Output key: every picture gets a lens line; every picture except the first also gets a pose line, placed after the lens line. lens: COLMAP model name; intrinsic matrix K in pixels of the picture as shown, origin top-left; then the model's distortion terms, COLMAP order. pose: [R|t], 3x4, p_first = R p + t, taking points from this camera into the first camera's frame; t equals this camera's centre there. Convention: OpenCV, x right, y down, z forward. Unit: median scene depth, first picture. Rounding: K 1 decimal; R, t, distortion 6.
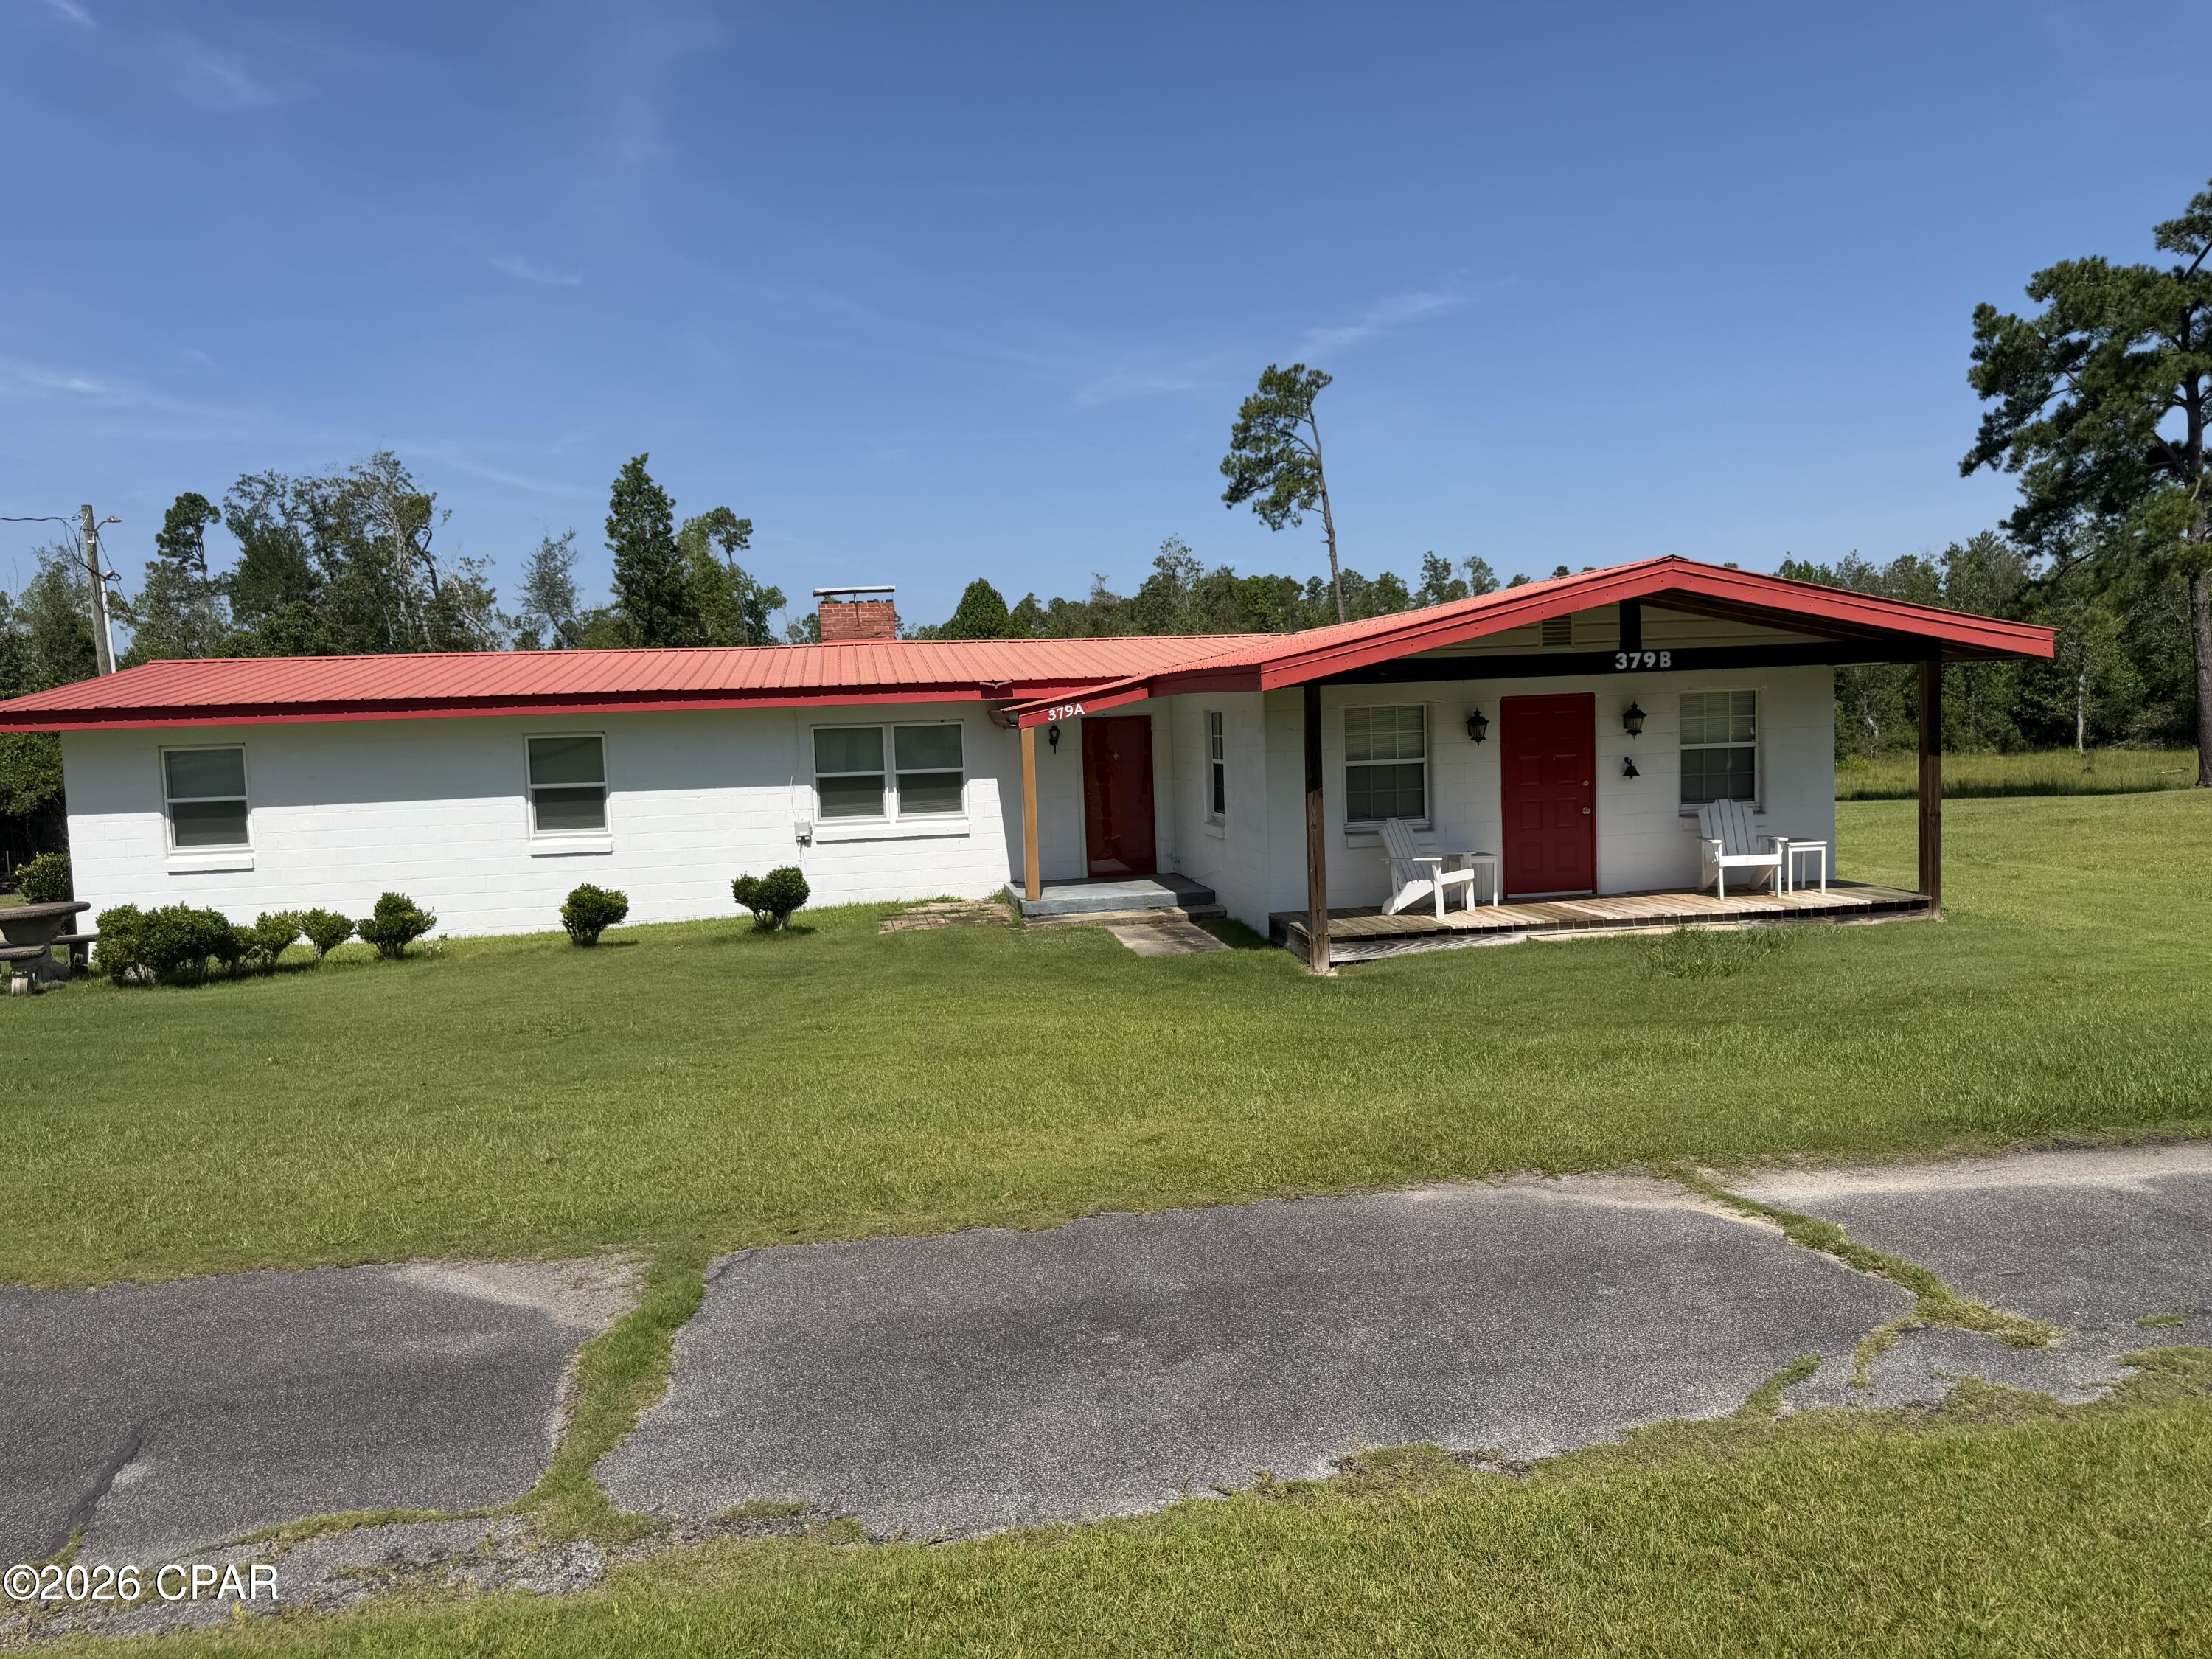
lens RADIAL K [[1551.9, 0, 1044.2], [0, 1551.9, 829.4], [0, 0, 1]] dist [0.040973, -0.052607]
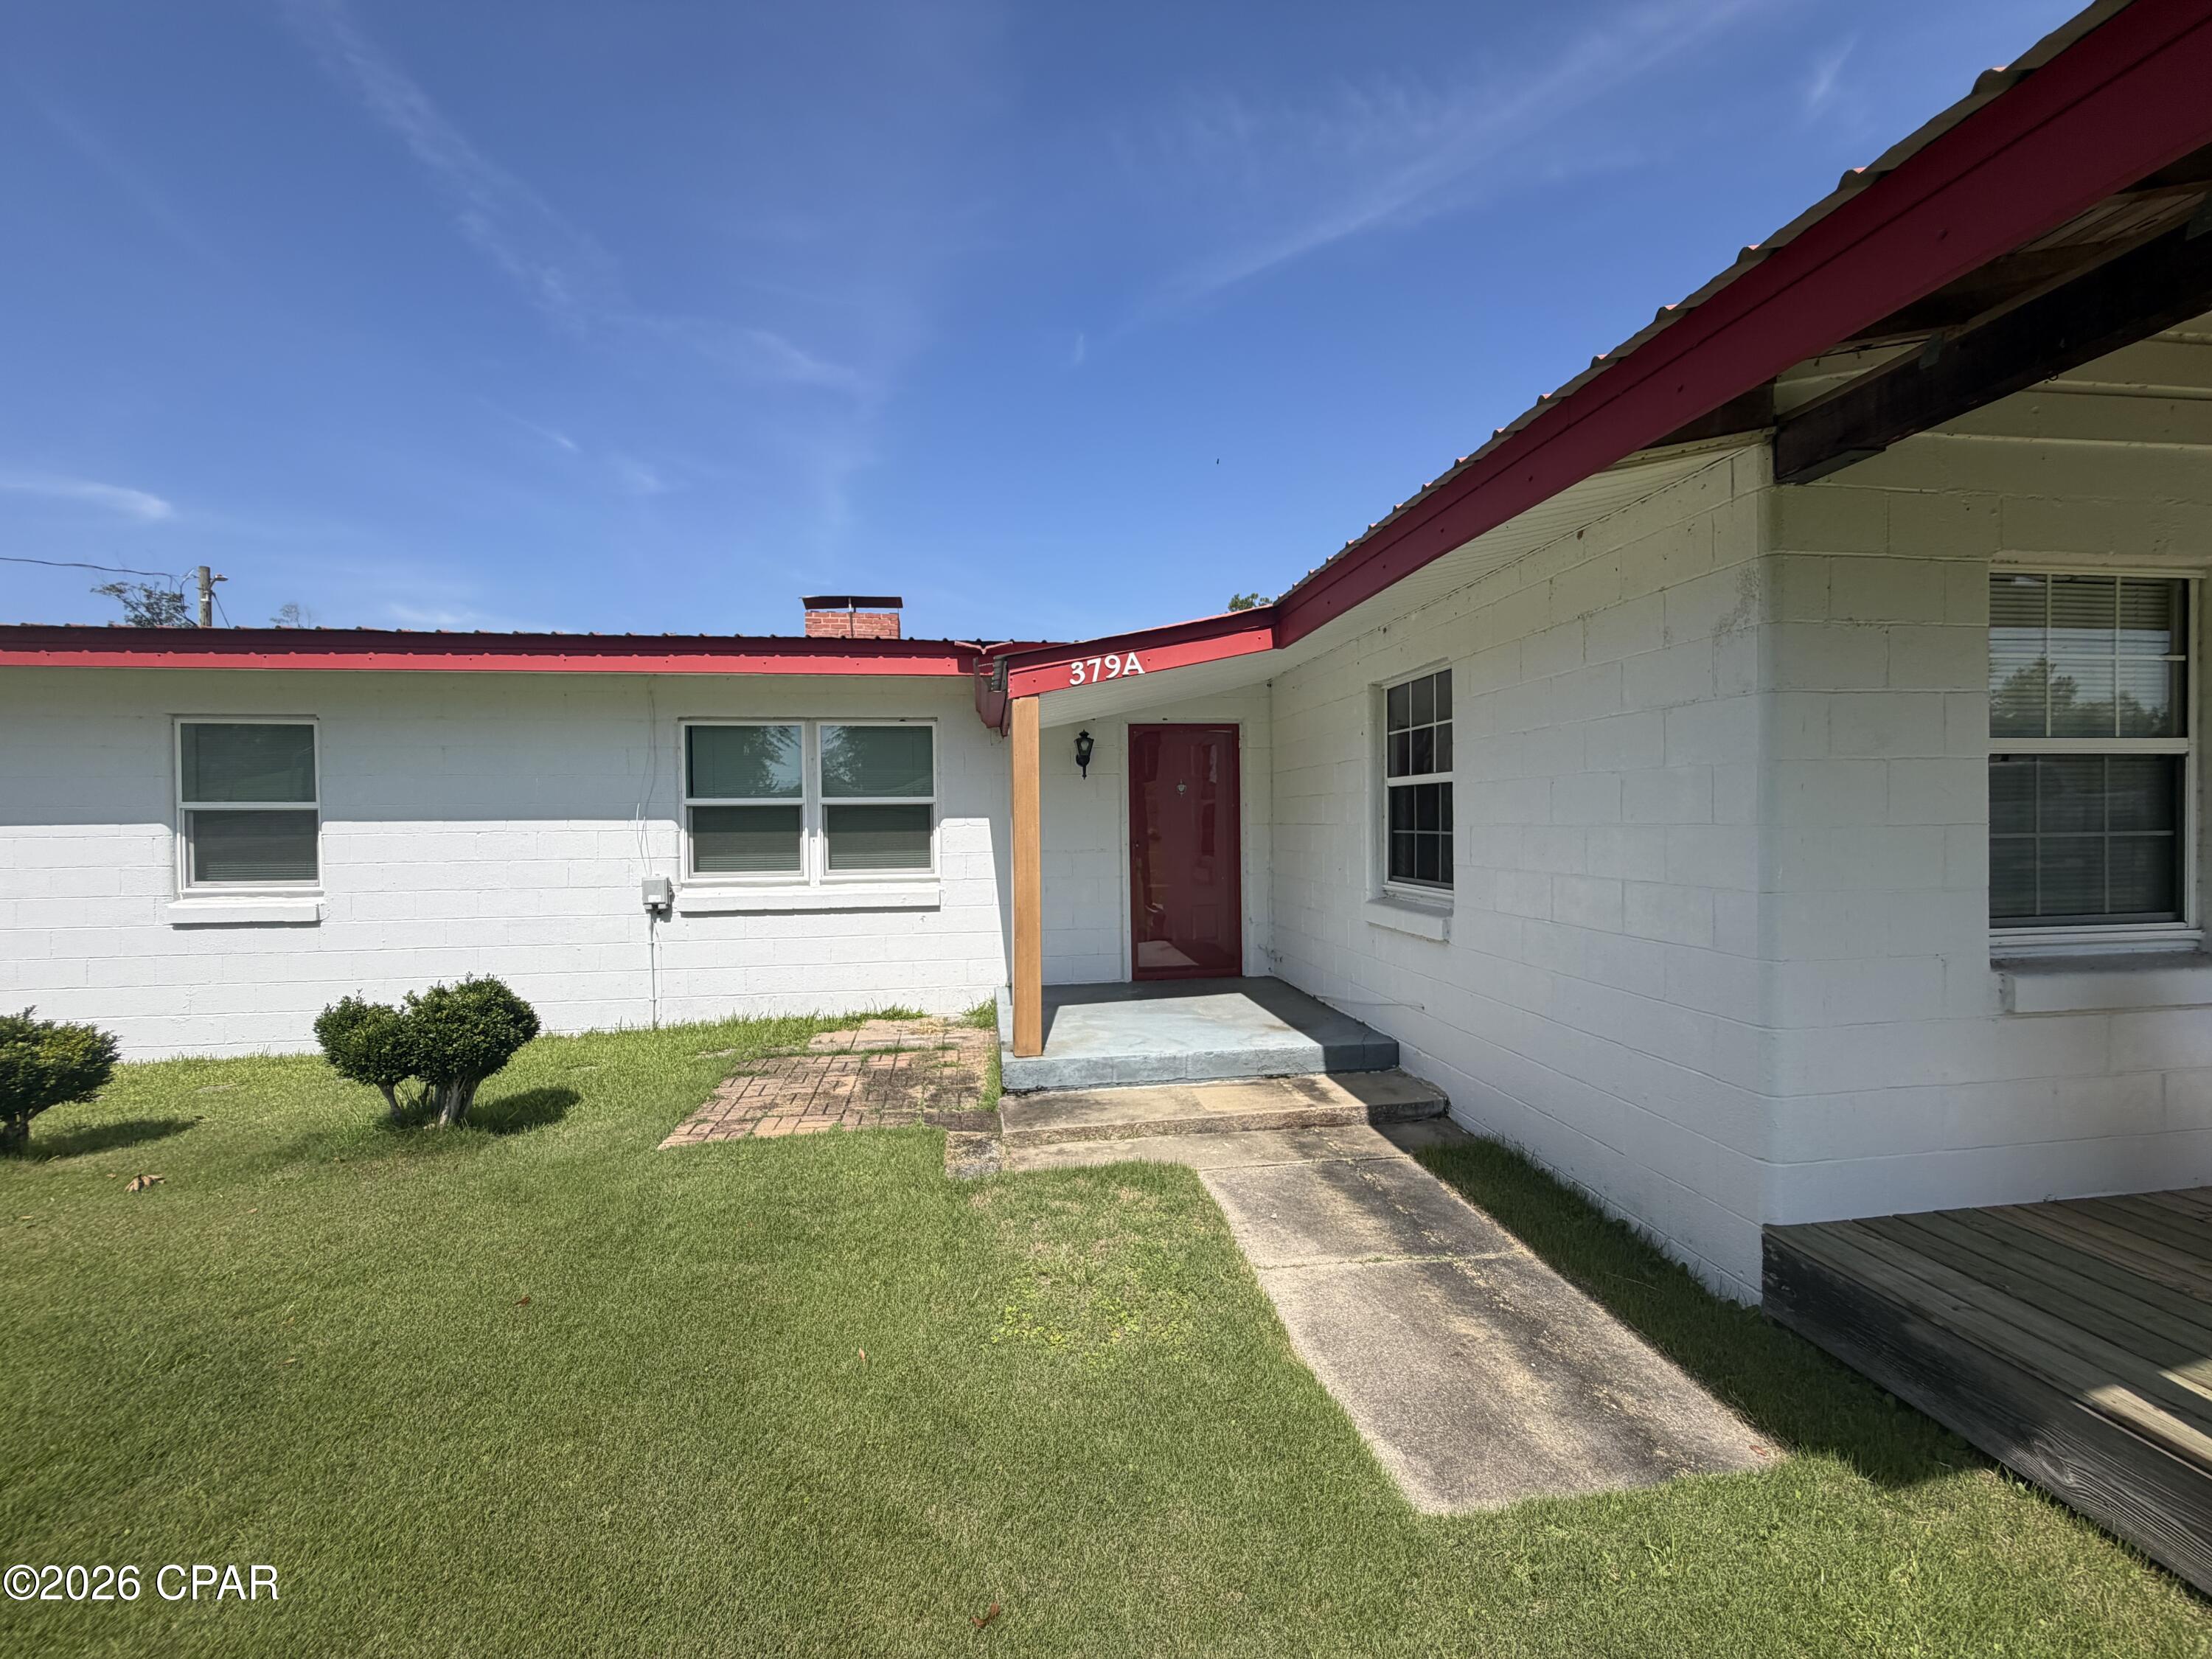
lens RADIAL K [[871.8, 0, 1107.7], [0, 871.8, 831.8], [0, 0, 1]] dist [-0.002735, 0.000146]
pose [[0.999344, 0.027769, 0.023256, 0.008630], [-0.026323, 0.997832, -0.060327, -0.007540], [-0.024881, 0.059675, 0.997908, 0.662593]]
